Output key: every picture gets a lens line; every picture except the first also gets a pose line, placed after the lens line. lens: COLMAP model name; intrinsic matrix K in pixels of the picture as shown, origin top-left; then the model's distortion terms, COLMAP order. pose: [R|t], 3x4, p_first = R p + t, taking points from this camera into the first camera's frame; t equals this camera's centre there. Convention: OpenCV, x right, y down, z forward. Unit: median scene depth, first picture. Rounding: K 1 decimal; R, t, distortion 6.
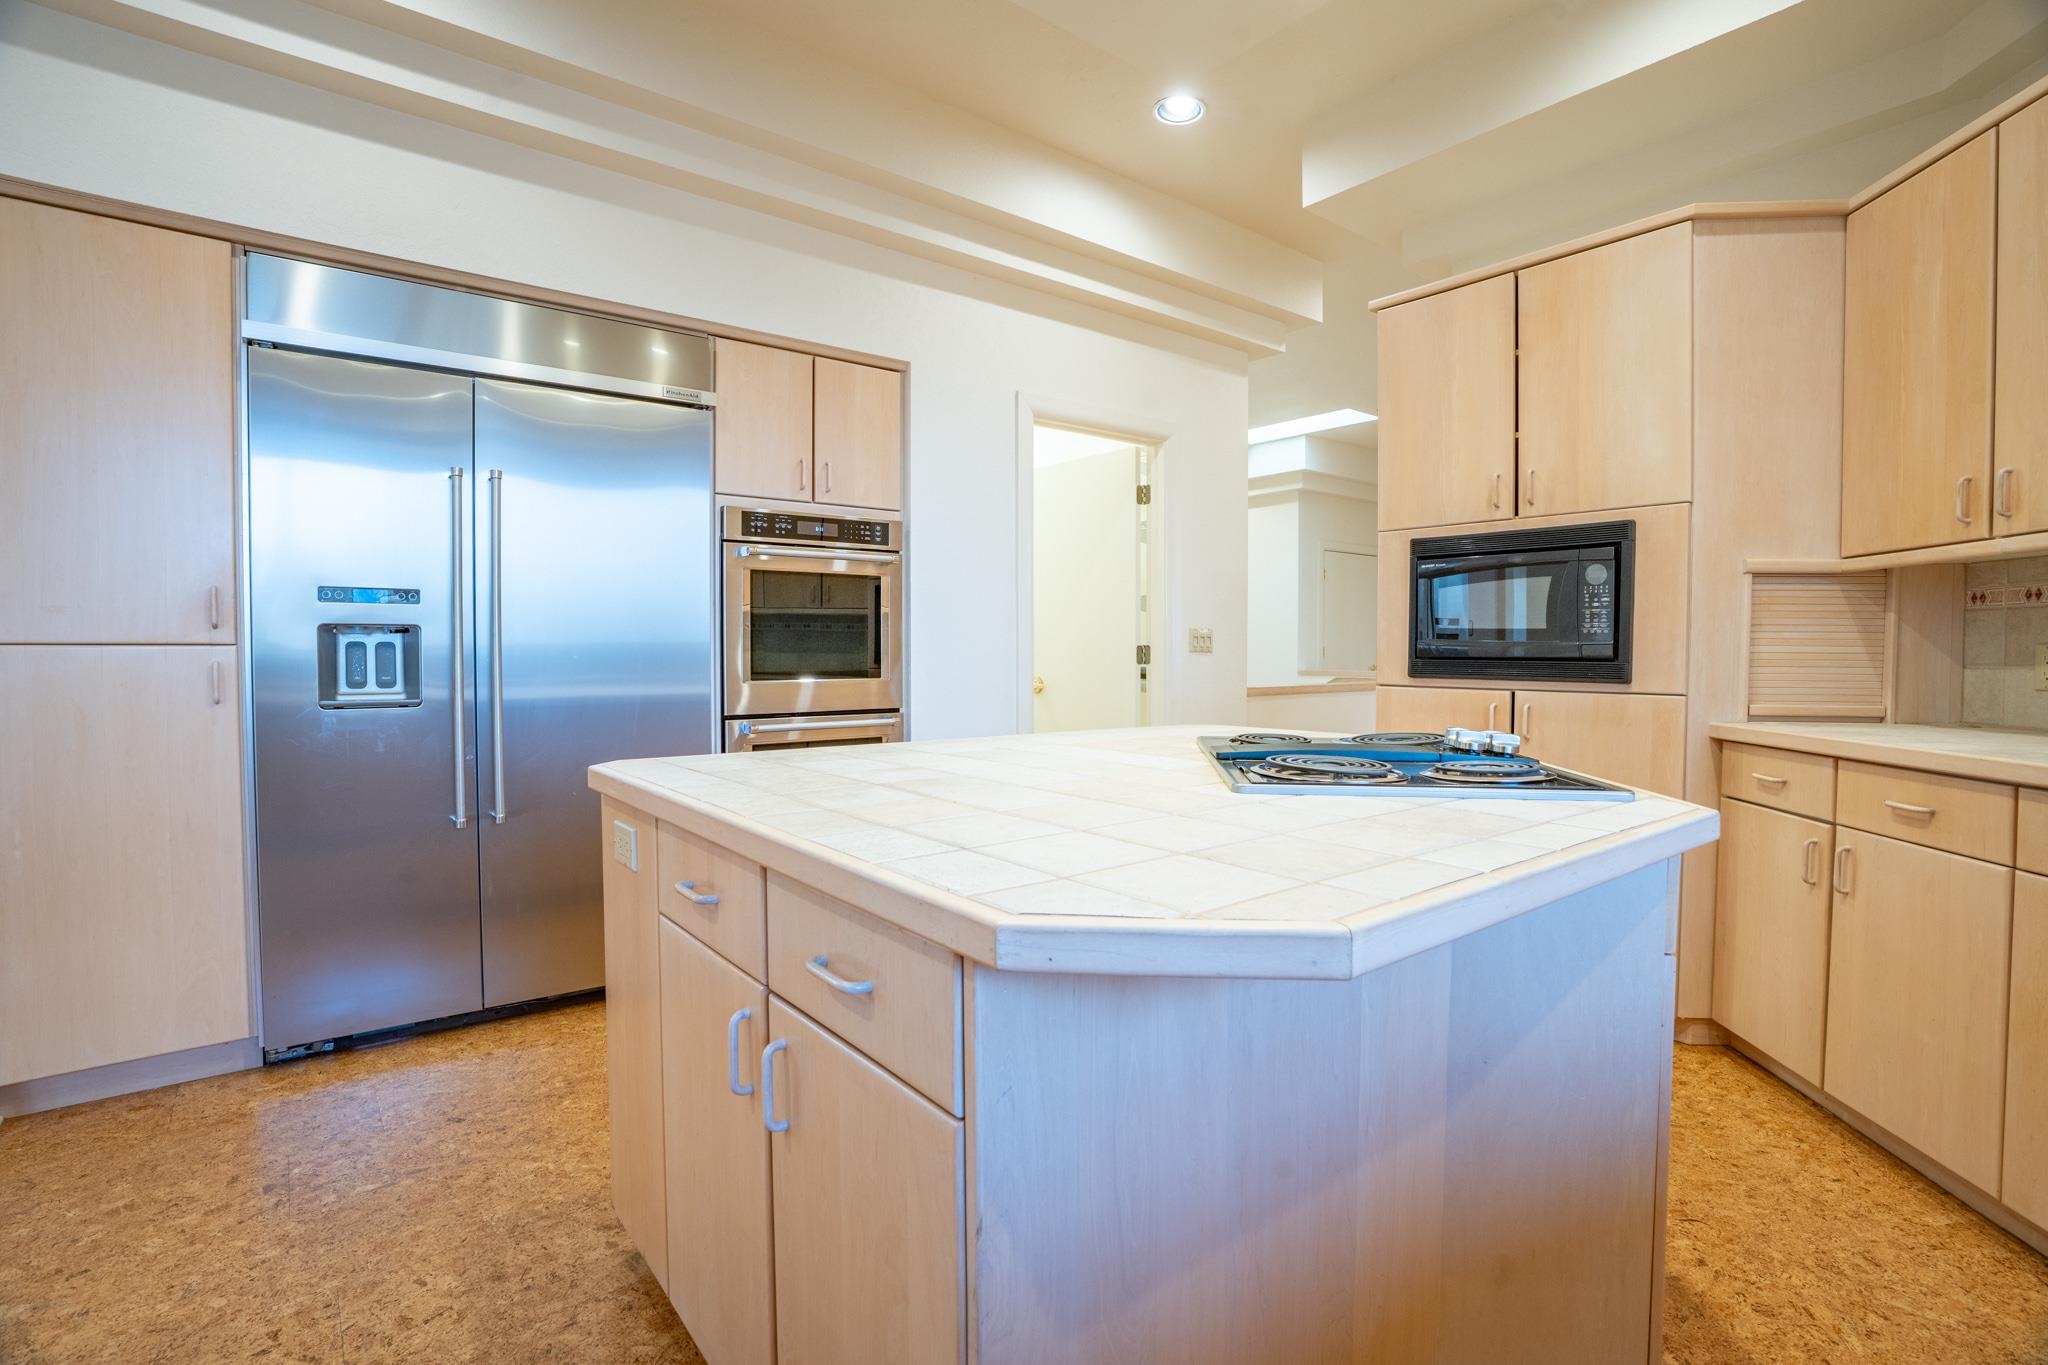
lens RADIAL K [[966.7, 0, 1031.7], [0, 966.7, 672.9], [0, 0, 1]] dist [-0.030459, 0.007067]
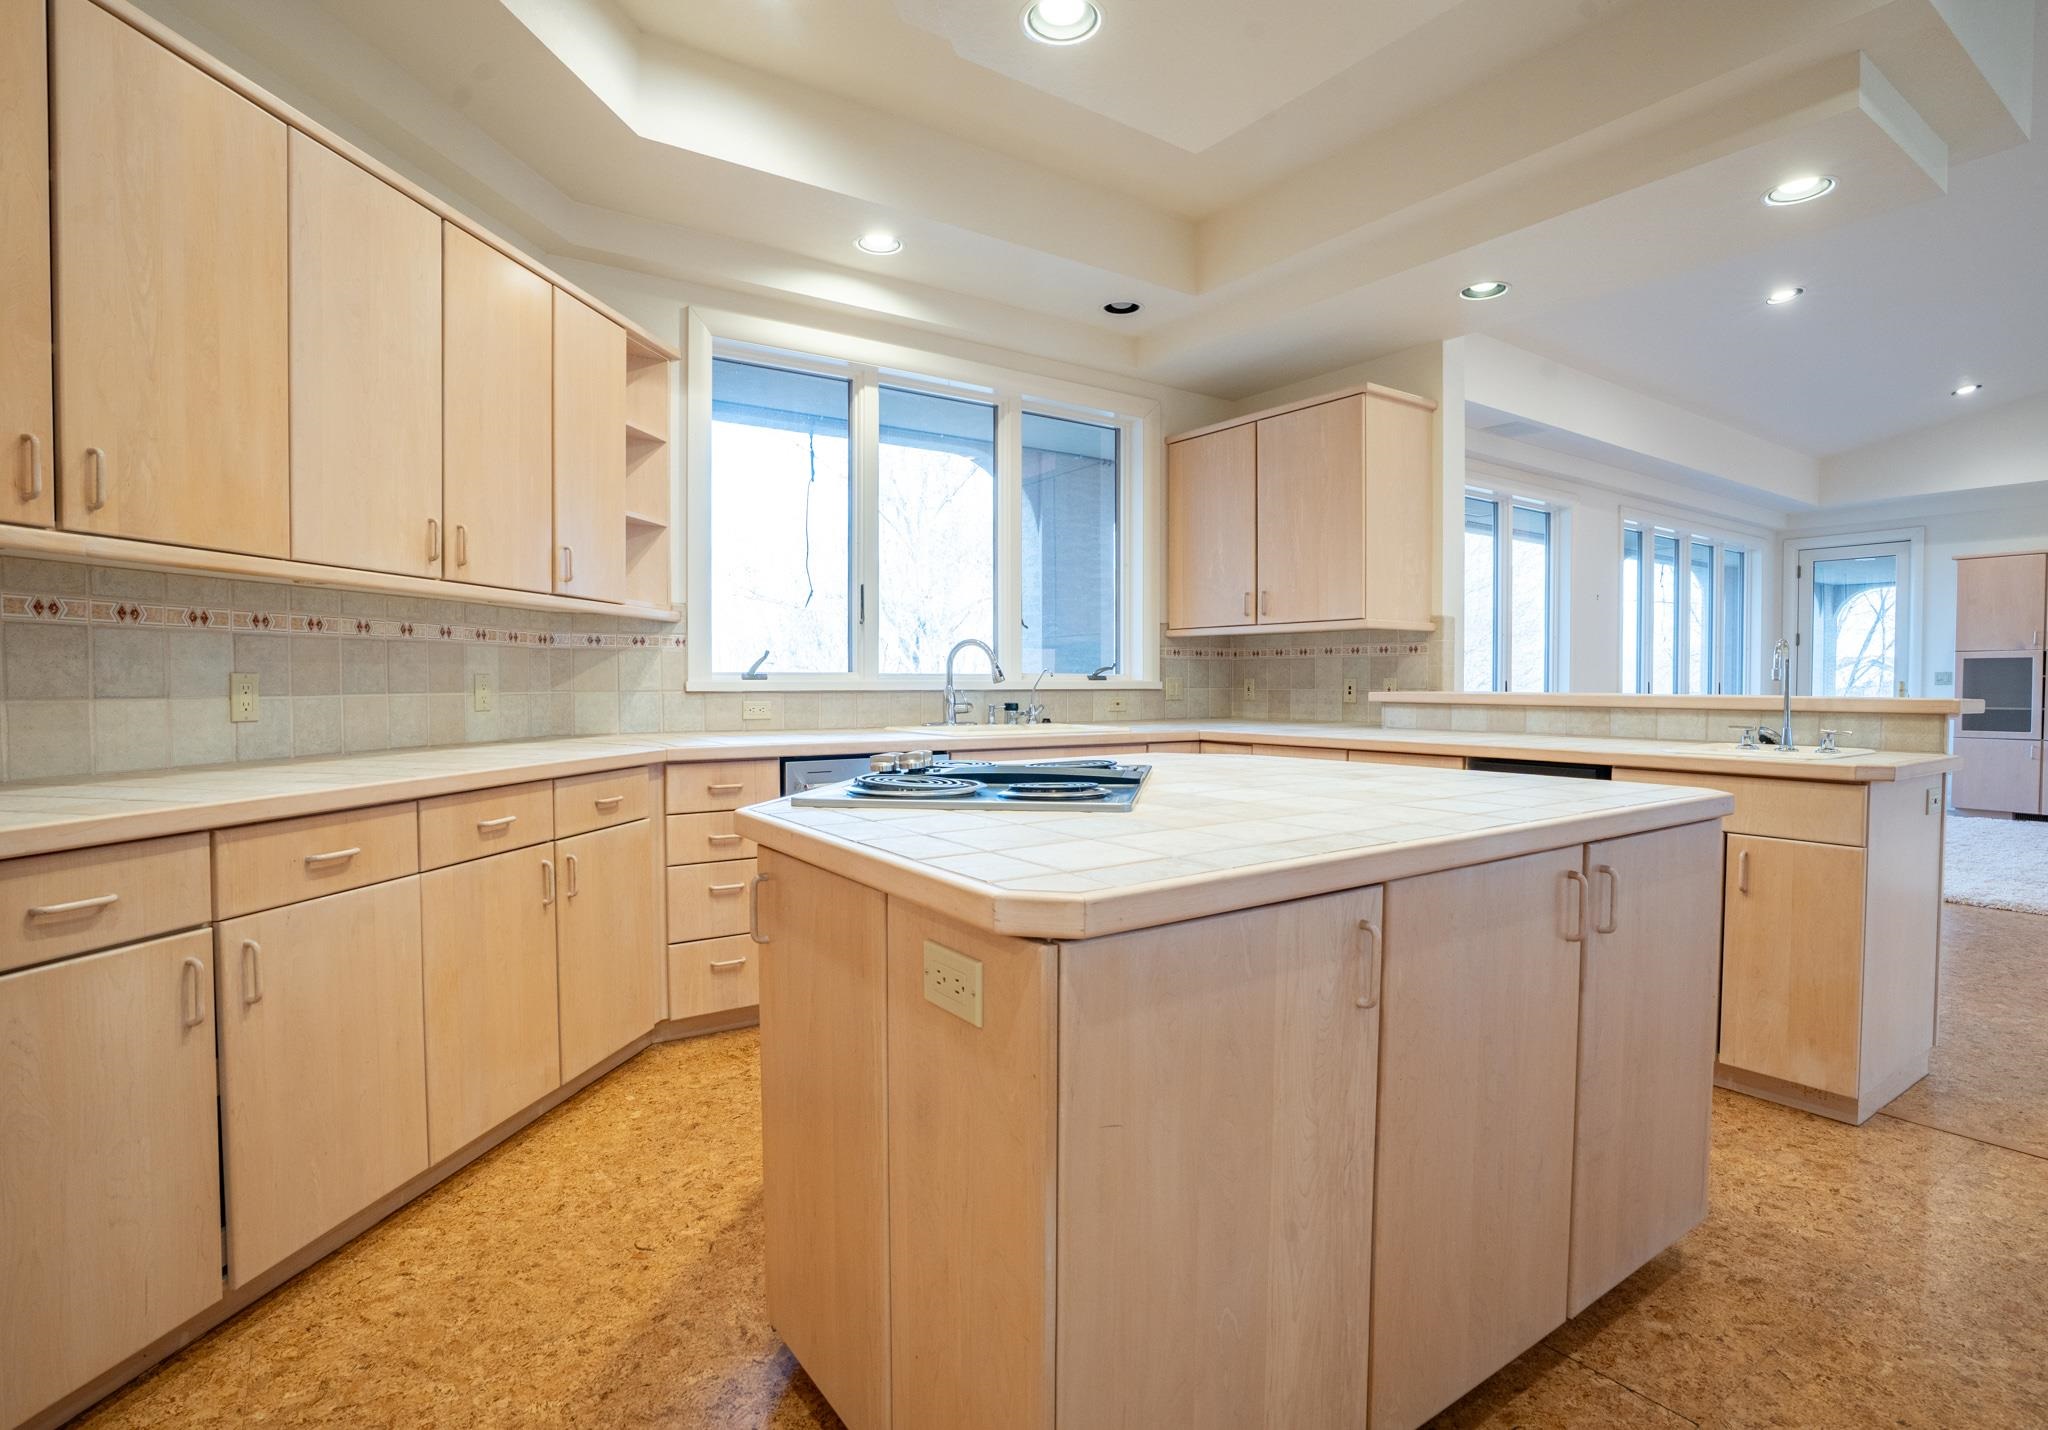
lens RADIAL K [[1012.1, 0, 1012.6], [0, 1012.1, 707.2], [0, 0, 1]] dist [-0.013208, 0.001147]
pose [[-0.996858, -0.006749, 0.078922, 0.159257], [-0.002812, 0.998751, 0.049886, -0.035479], [-0.079160, 0.049507, -0.995632, 1.417814]]
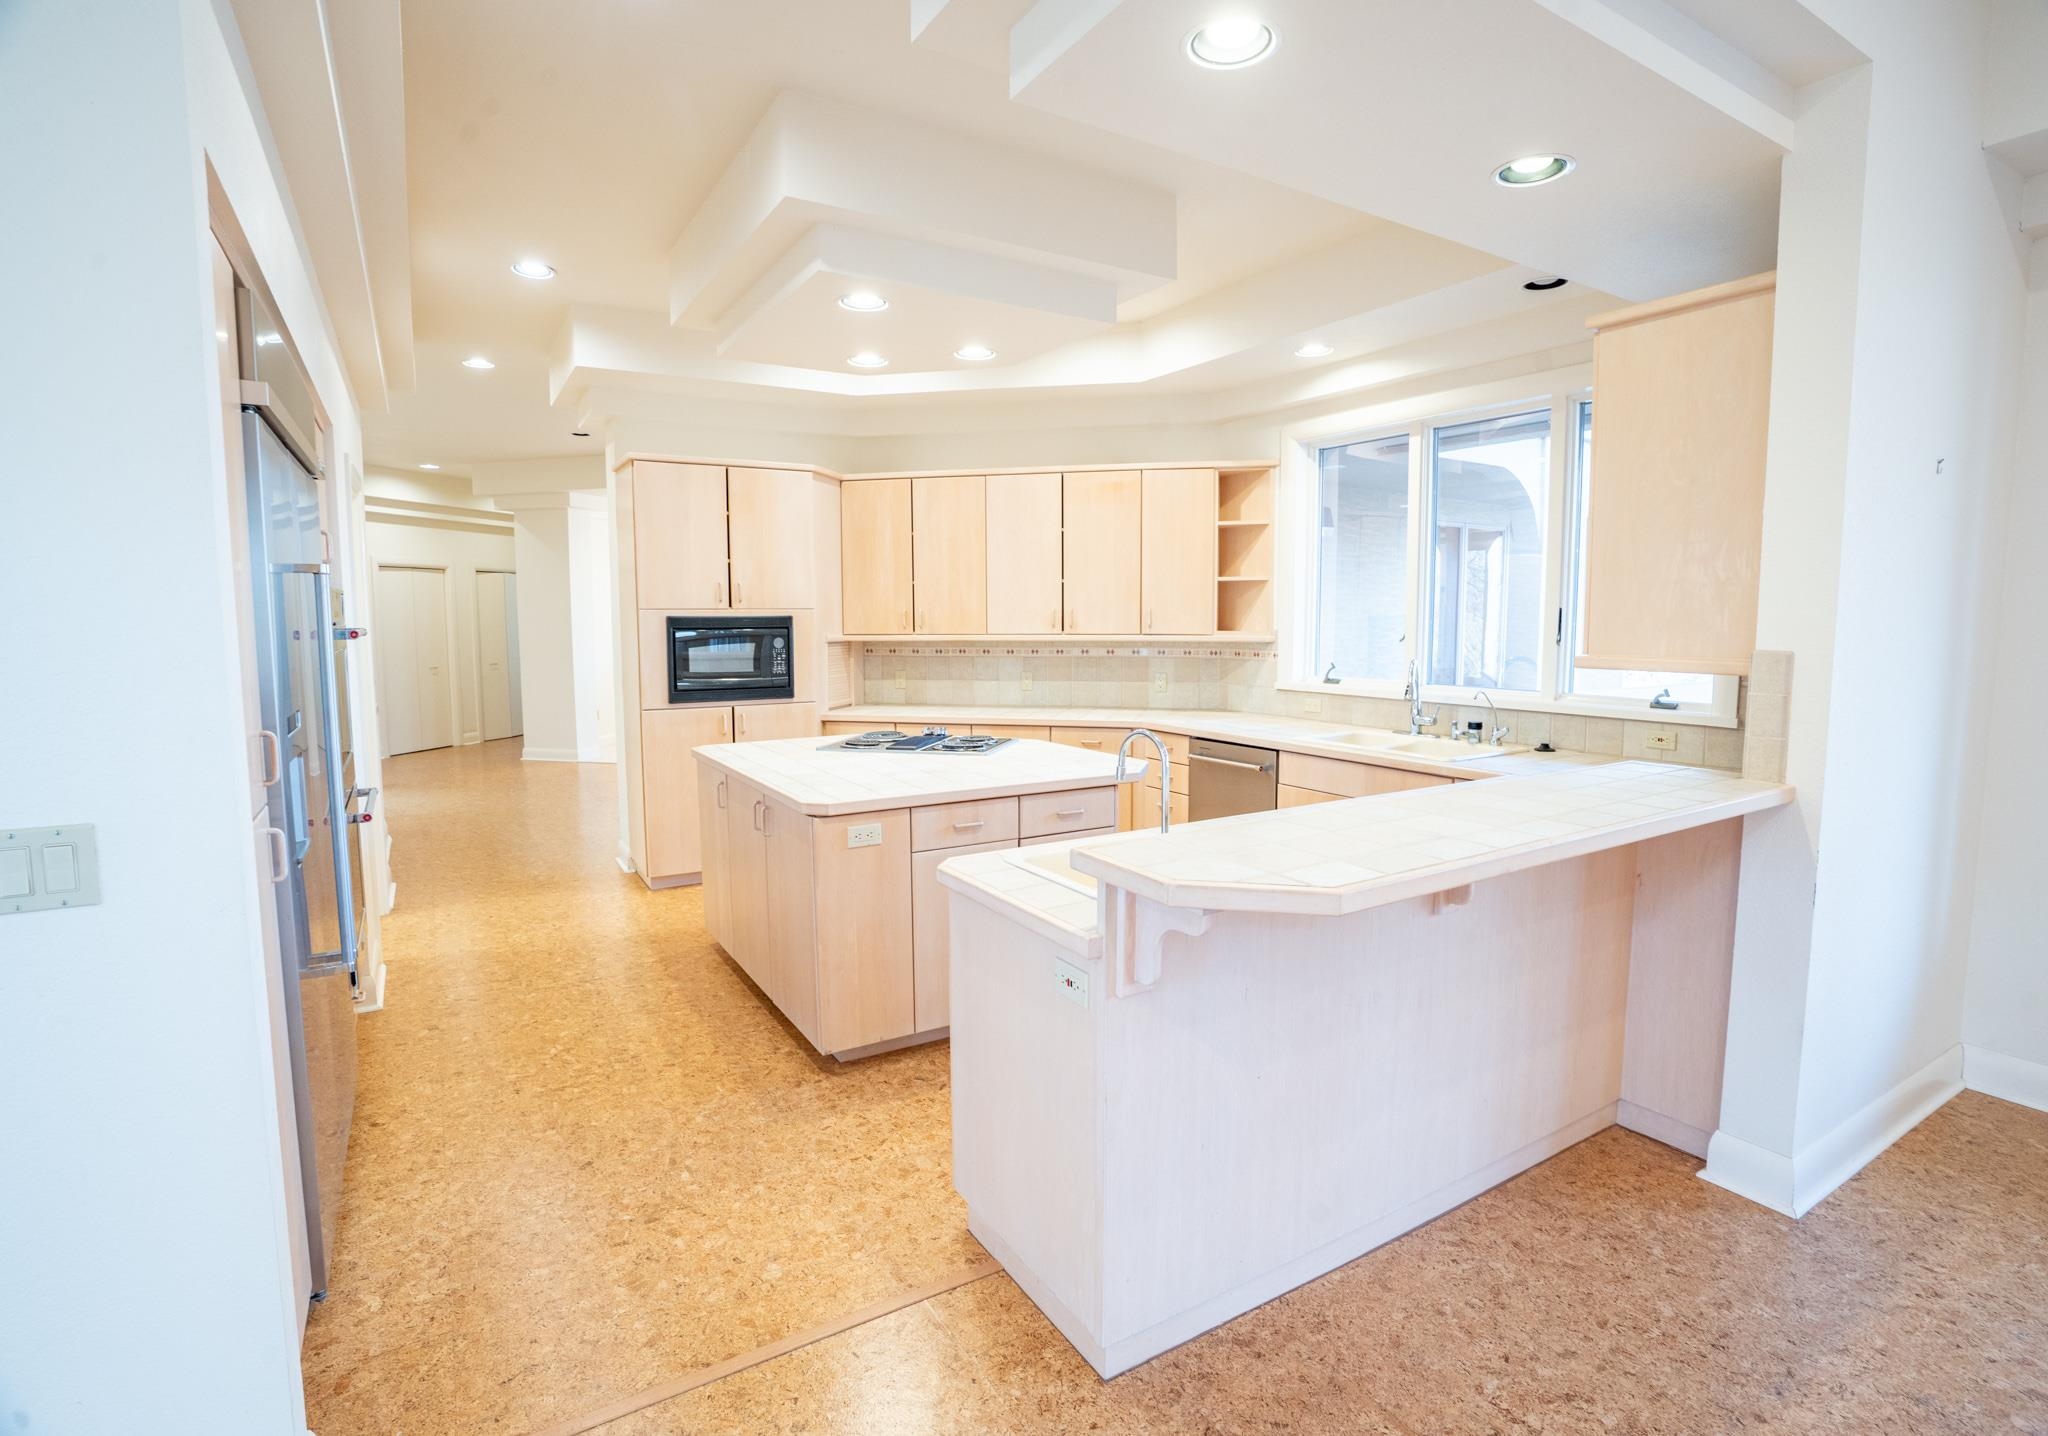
lens RADIAL K [[977.1, 0, 1016.6], [0, 977.1, 715.4], [0, 0, 1]] dist [-0.031395, -0.000267]
pose [[0.142237, -0.102212, 0.984541, -1.376230], [0.028788, 0.994661, 0.099103, -0.147692], [-0.989414, 0.014247, 0.144420, 0.257744]]
